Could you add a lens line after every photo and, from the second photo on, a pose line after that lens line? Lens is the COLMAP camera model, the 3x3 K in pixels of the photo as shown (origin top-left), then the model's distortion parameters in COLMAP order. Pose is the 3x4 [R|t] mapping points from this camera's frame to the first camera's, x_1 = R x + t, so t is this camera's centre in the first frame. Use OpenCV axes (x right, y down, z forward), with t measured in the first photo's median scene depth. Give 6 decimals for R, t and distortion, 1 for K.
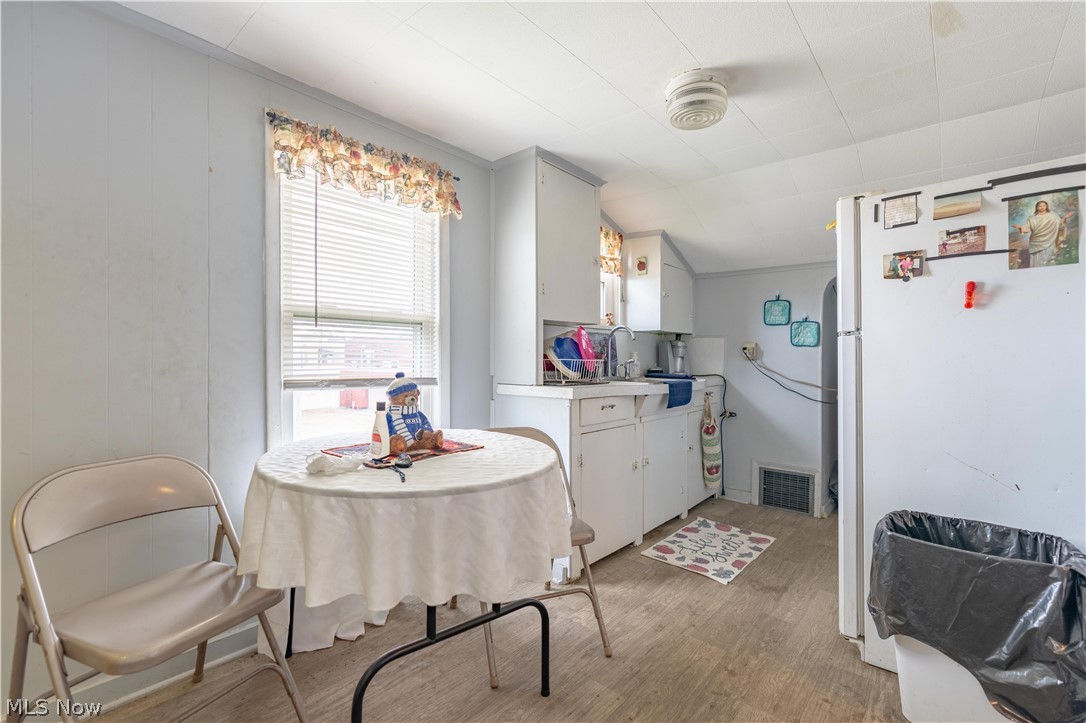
lens RADIAL K [[485.8, 0, 542.9], [0, 485.8, 362.9], [0, 0, 1]] dist [-0.000195, 0.000335]
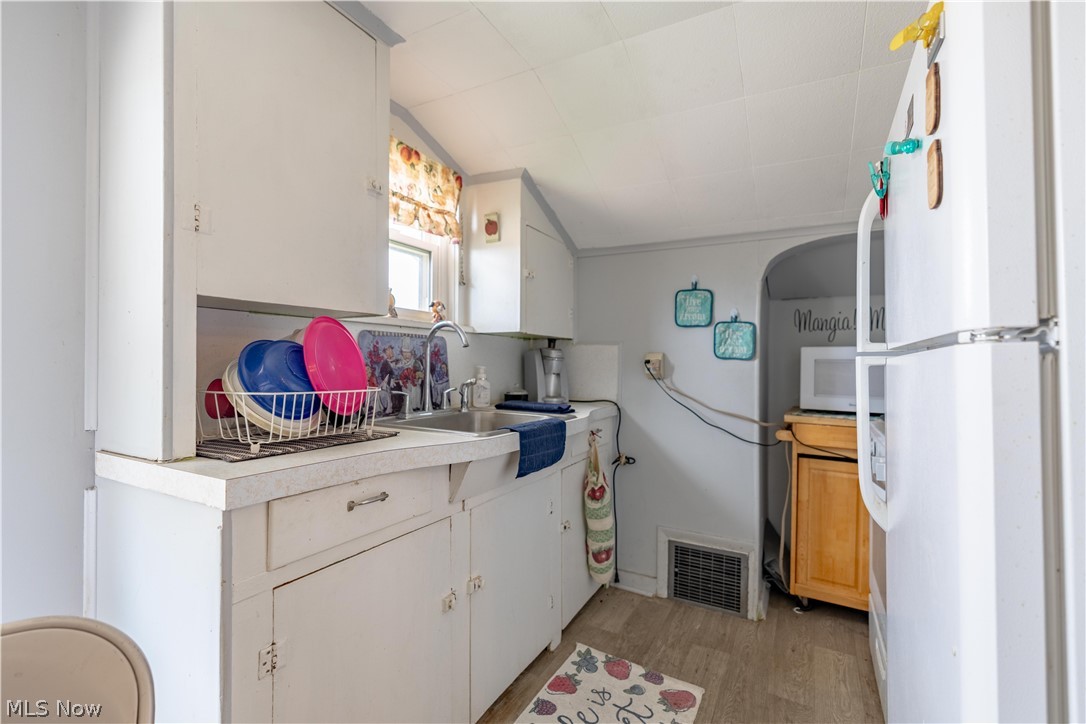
lens RADIAL K [[485.8, 0, 542.9], [0, 485.8, 363.4], [0, 0, 1]] dist [-0.000195, 0.000335]
pose [[0.978235, 0.002998, 0.207480, 0.145662], [-0.000570, 0.999931, -0.011762, -0.020395], [-0.207501, 0.011388, 0.978169, 0.401209]]
